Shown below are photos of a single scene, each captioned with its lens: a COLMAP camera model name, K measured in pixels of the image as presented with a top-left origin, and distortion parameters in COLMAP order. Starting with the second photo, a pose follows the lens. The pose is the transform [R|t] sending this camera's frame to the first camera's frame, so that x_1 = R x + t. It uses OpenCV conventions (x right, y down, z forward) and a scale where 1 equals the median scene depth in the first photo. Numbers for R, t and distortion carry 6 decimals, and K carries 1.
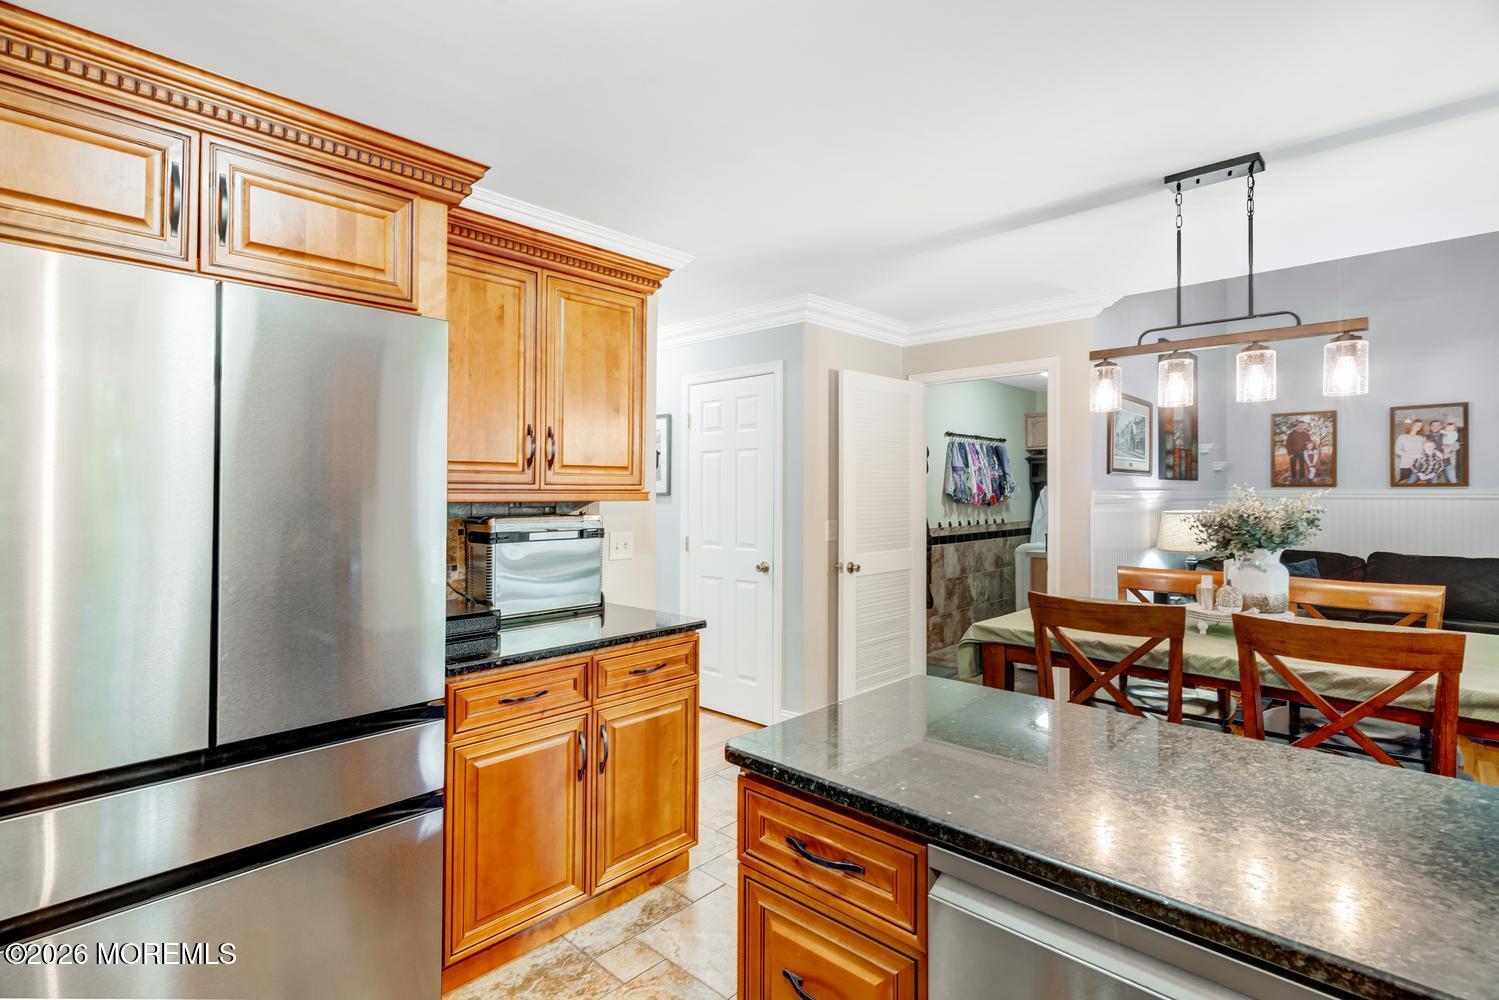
lens RADIAL K [[723.3, 0, 742.9], [0, 723.3, 476.0], [0, 0, 1]] dist [0.000721, -0.000171]
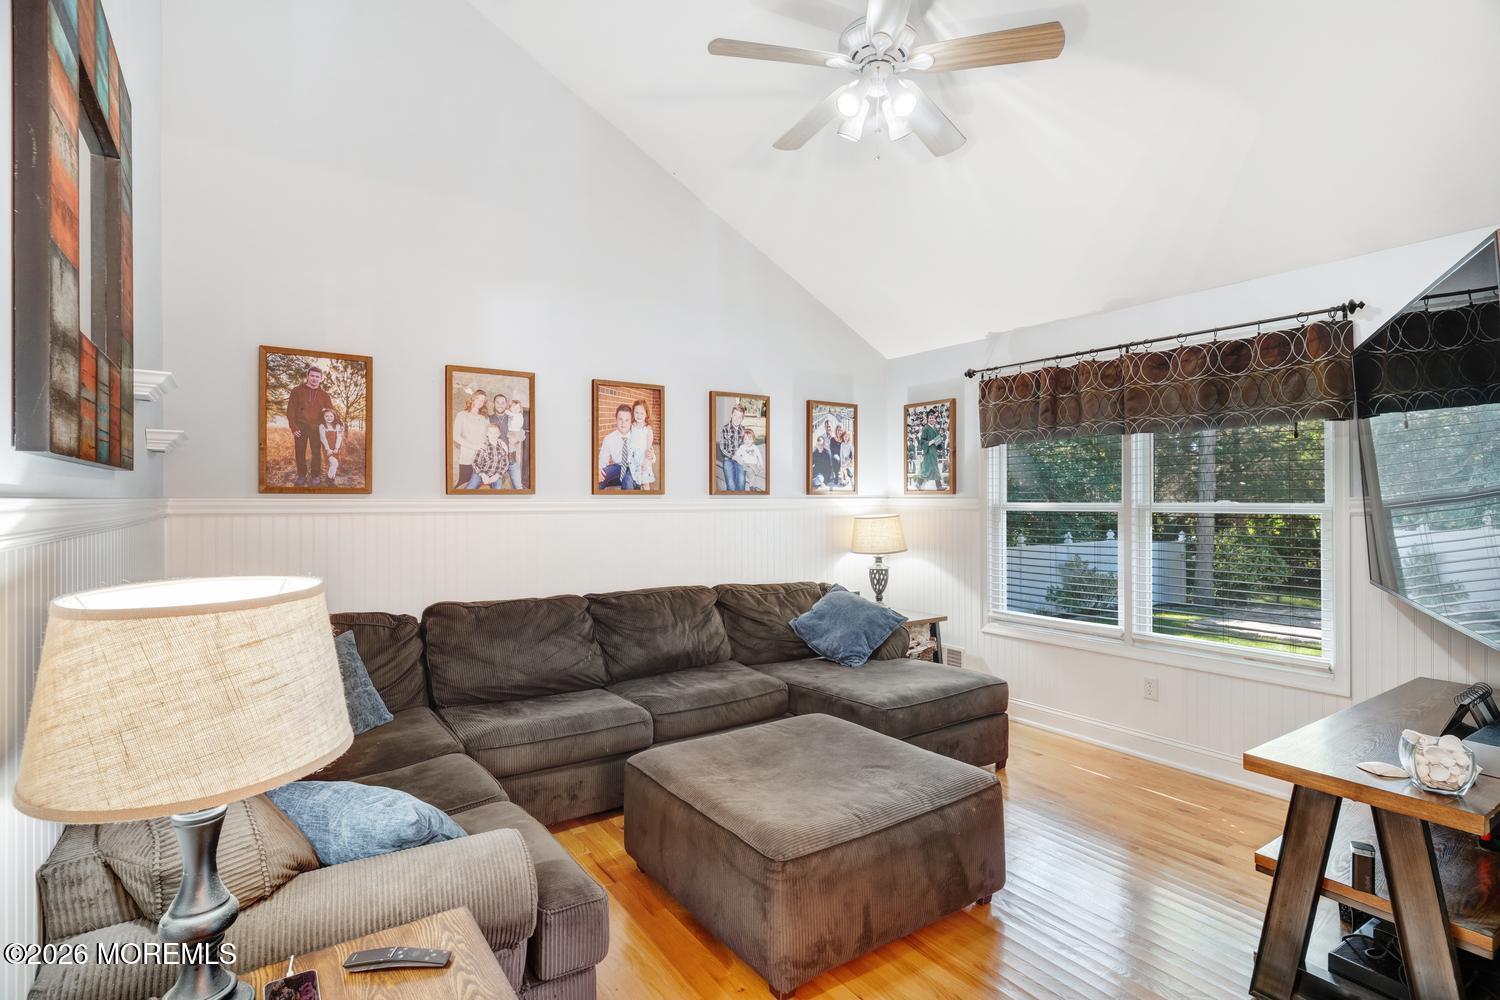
lens RADIAL K [[737.2, 0, 750.0], [0, 737.2, 500.0], [0, 0, 1]] dist [0.000844, -0.000035]
pose [[0.213624, 0.001634, 0.976915, 0.346573], [-0.019898, 0.999798, 0.002679, 0.013354], [-0.976713, -0.020011, 0.213613, 0.629956]]
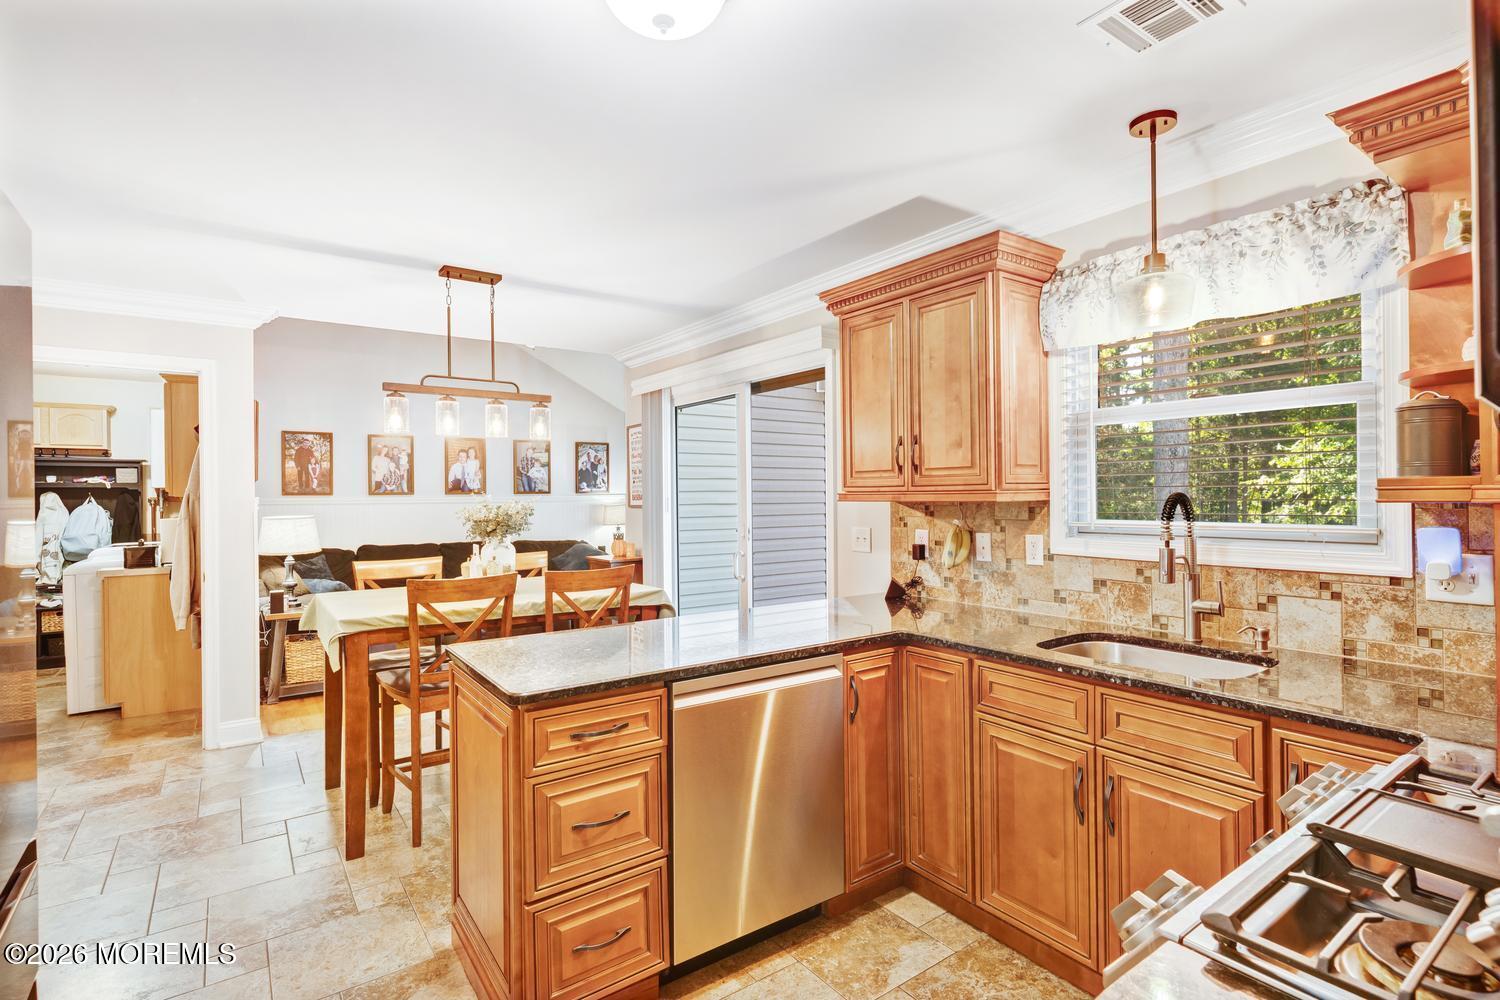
lens RADIAL K [[721.7, 0, 750.0], [0, 721.7, 500.0], [0, 0, 1]] dist [-0.003108, -0.000327]
pose [[0.181546, -0.007467, 0.983354, -0.274987], [-0.013514, 0.999858, 0.010087, 0.001503], [-0.983290, -0.015120, 0.181419, 0.083003]]
